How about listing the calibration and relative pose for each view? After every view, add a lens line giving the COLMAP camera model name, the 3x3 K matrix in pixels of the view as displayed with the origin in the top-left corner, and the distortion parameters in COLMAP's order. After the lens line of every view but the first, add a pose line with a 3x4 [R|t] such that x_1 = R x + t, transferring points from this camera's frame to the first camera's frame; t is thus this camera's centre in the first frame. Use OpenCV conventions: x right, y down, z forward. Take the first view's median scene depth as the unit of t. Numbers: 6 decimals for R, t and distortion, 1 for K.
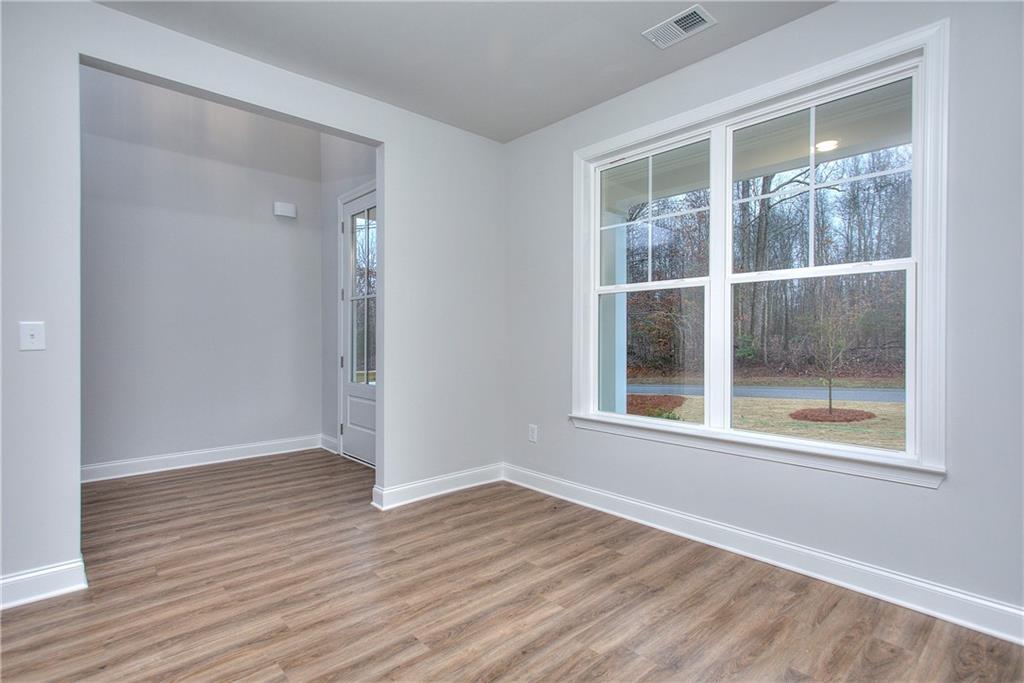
lens RADIAL K [[496.8, 0, 503.9], [0, 496.8, 342.2], [0, 0, 1]] dist [0.008507, -0.000093]
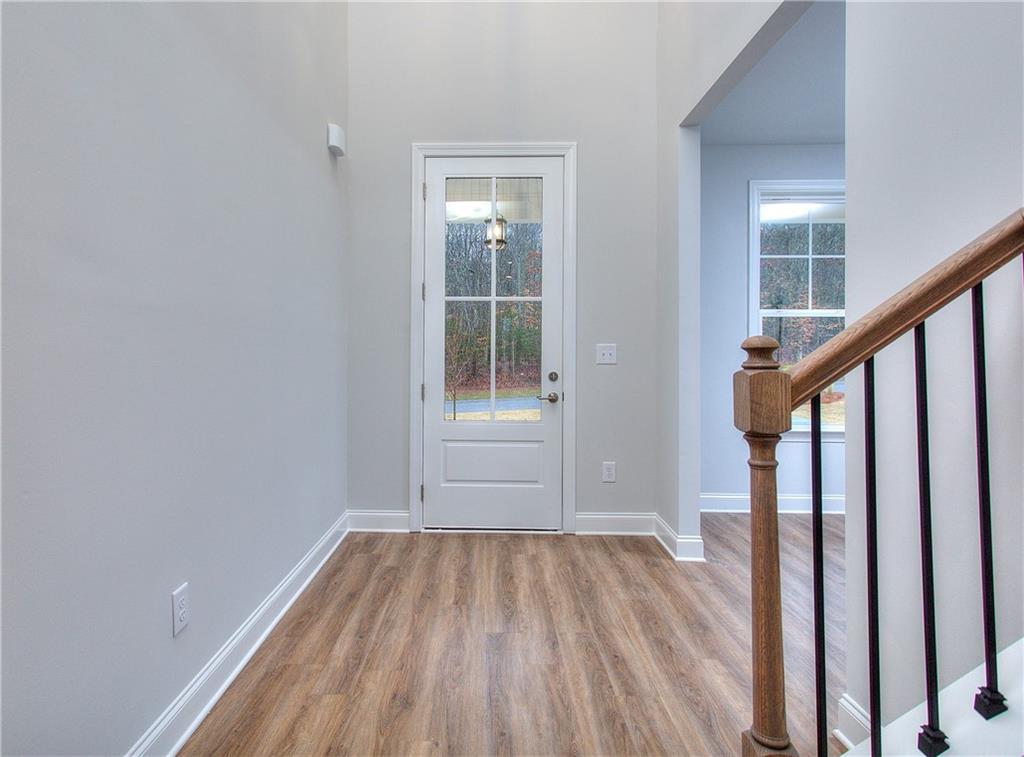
lens RADIAL K [[557.8, 0, 512.0], [0, 557.8, 378.5], [0, 0, 1]] dist [-0.001478, -0.000233]
pose [[0.706982, -0.029689, 0.706608, -1.103478], [0.011124, 0.999462, 0.030864, -0.006479], [-0.707144, -0.013960, 0.706932, 0.545565]]
